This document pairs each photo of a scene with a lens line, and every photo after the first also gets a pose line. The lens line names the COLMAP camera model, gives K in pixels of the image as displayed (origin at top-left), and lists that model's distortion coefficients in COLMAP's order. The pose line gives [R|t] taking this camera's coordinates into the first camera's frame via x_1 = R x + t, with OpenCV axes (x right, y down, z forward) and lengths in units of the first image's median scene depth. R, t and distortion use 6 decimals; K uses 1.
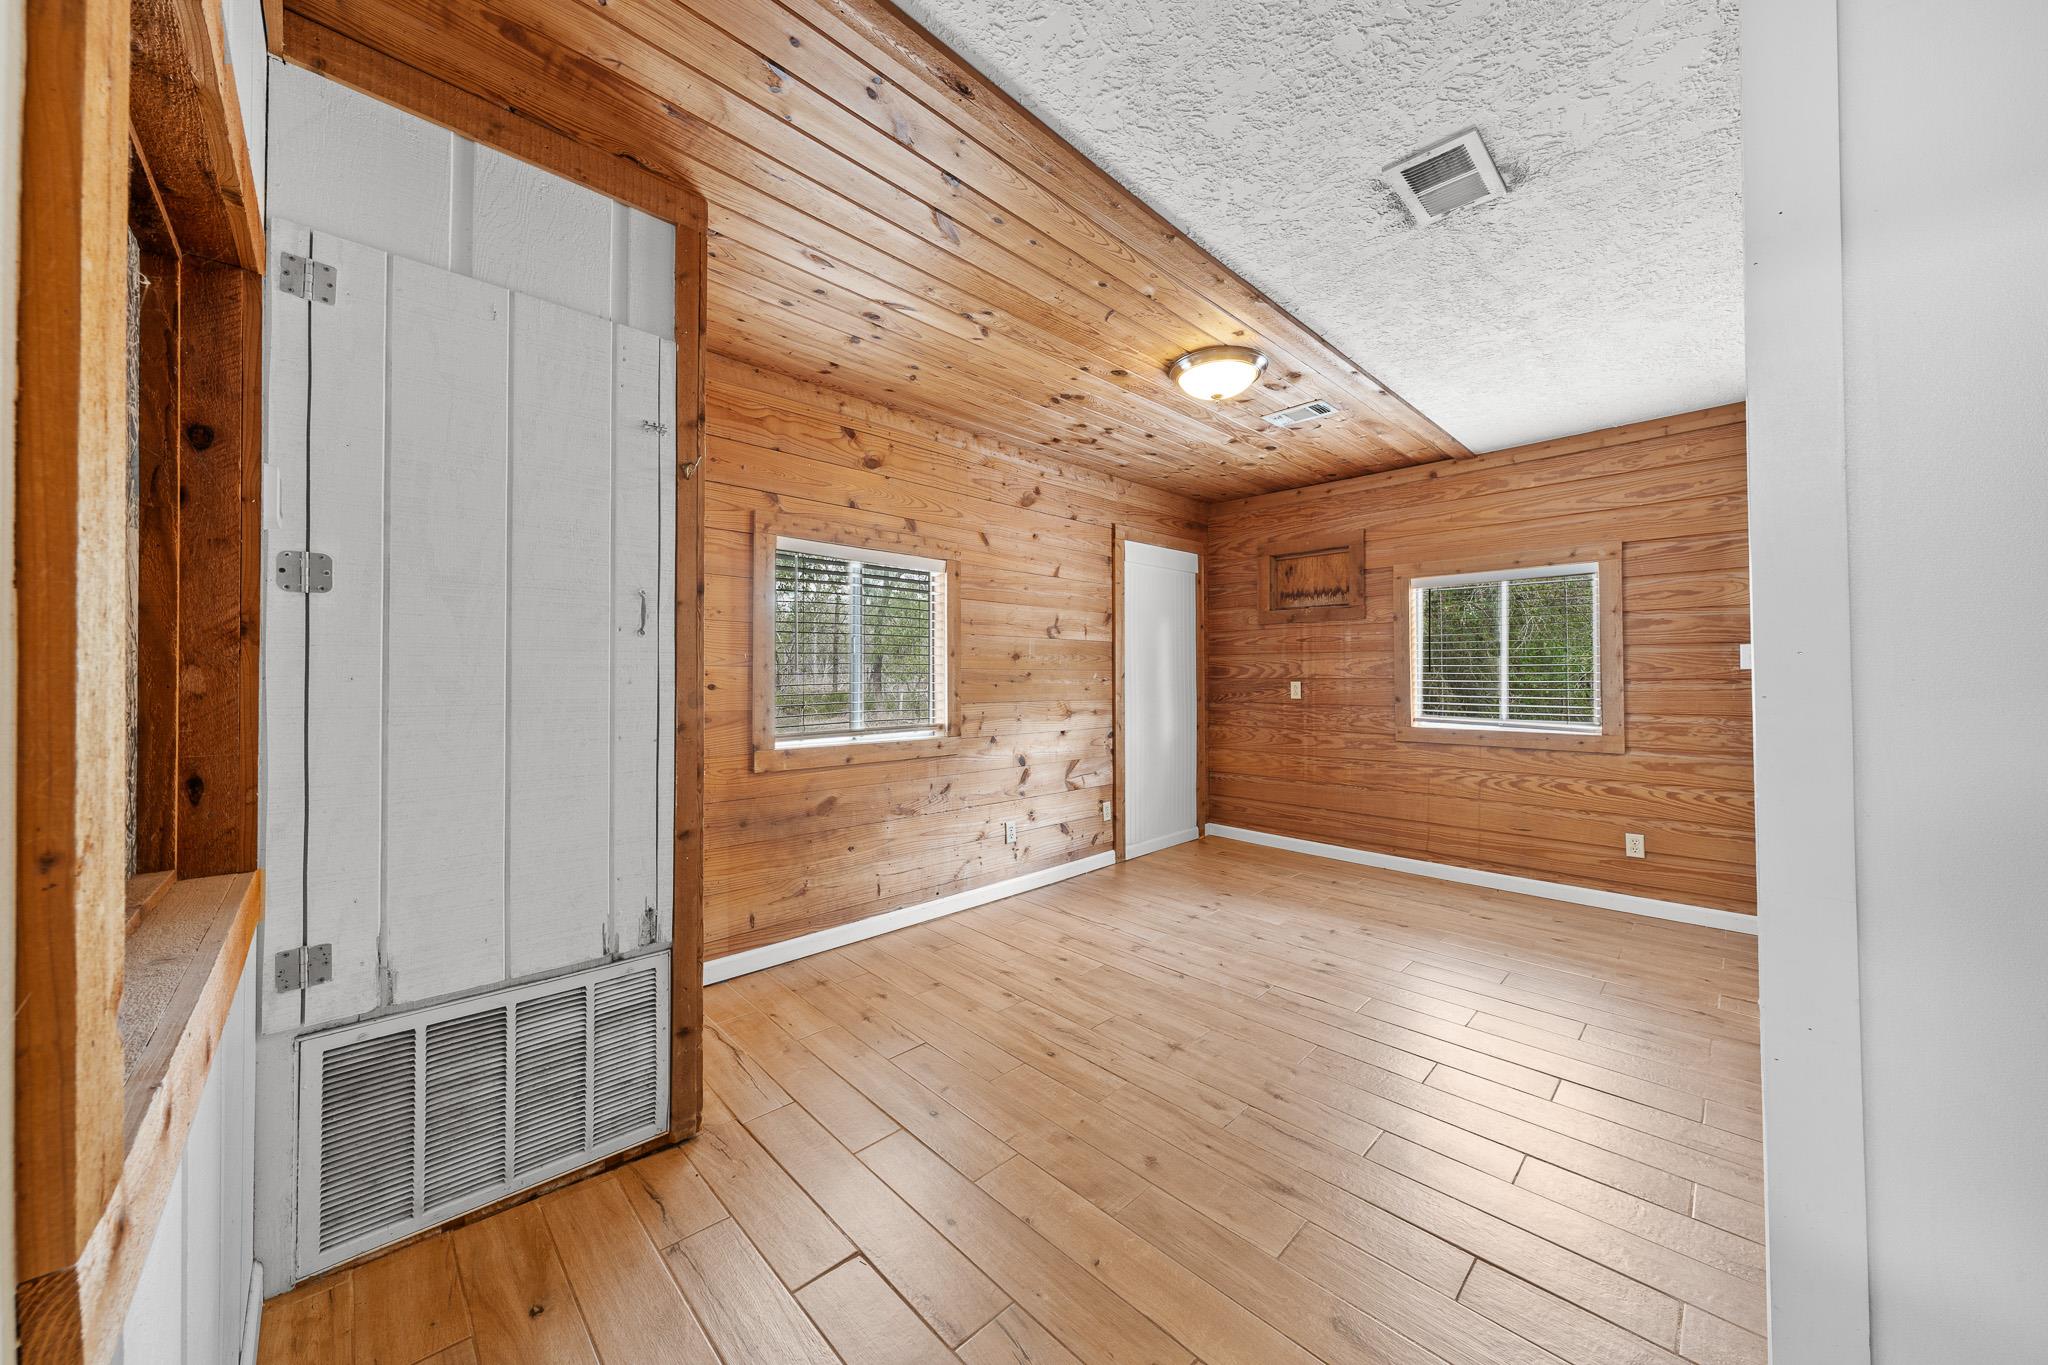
lens RADIAL K [[707.4, 0, 1031.0], [0, 707.4, 683.3], [0, 0, 1]] dist [0.000388, 0.000112]
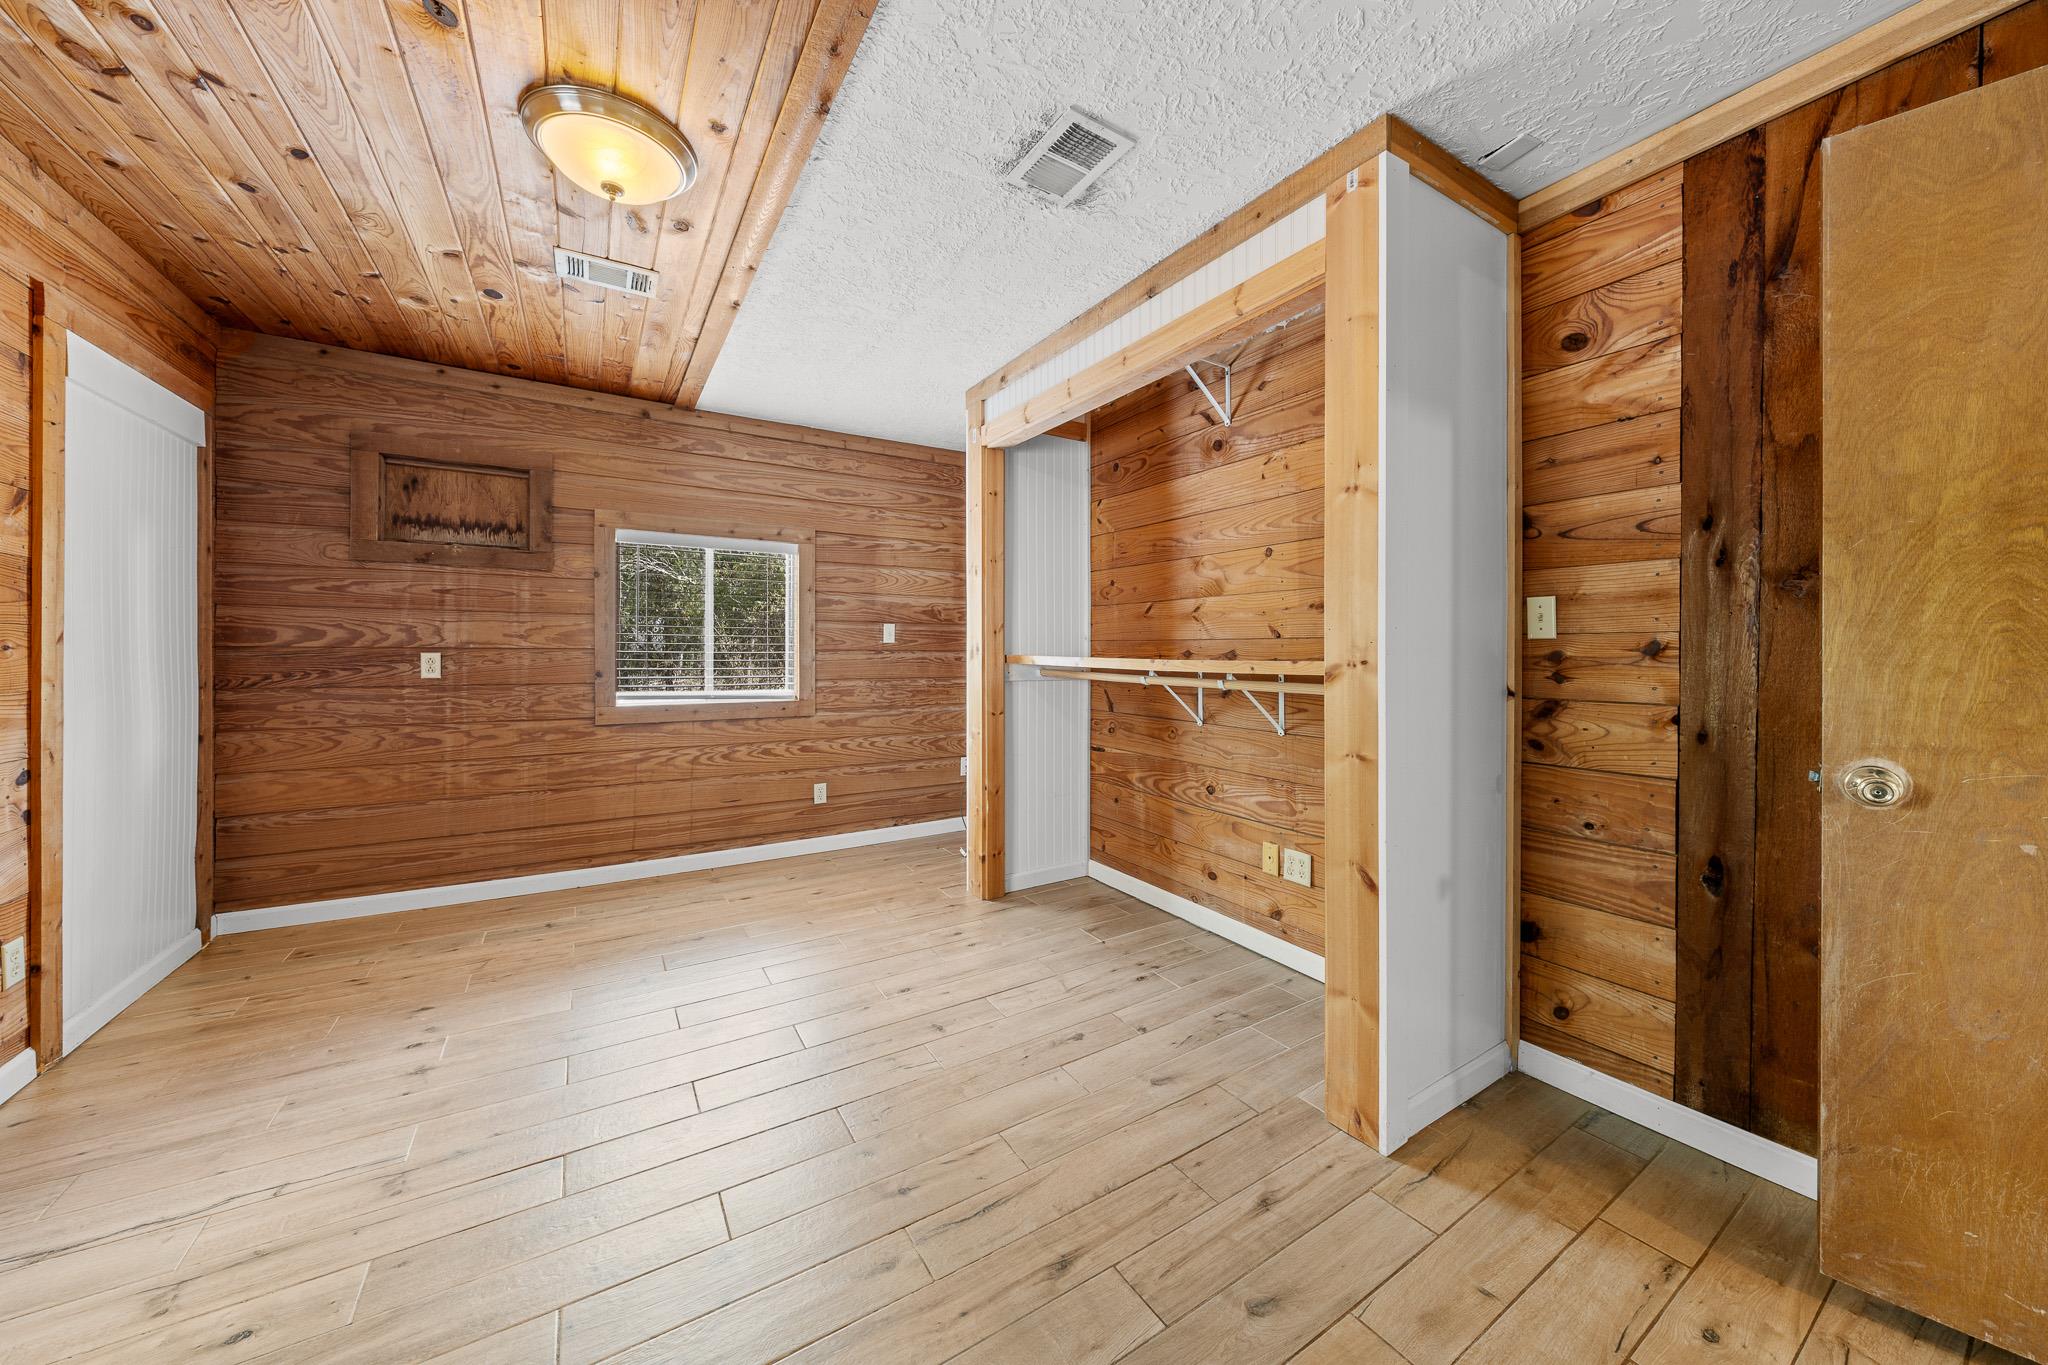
lens RADIAL K [[717.0, 0, 1029.1], [0, 717.0, 656.4], [0, 0, 1]] dist [0.000066, -0.000064]
pose [[0.218049, -0.002949, 0.975933, -0.192190], [0.005914, 0.999981, 0.001700, 0.004025], [-0.975920, 0.005401, 0.218062, 0.357987]]
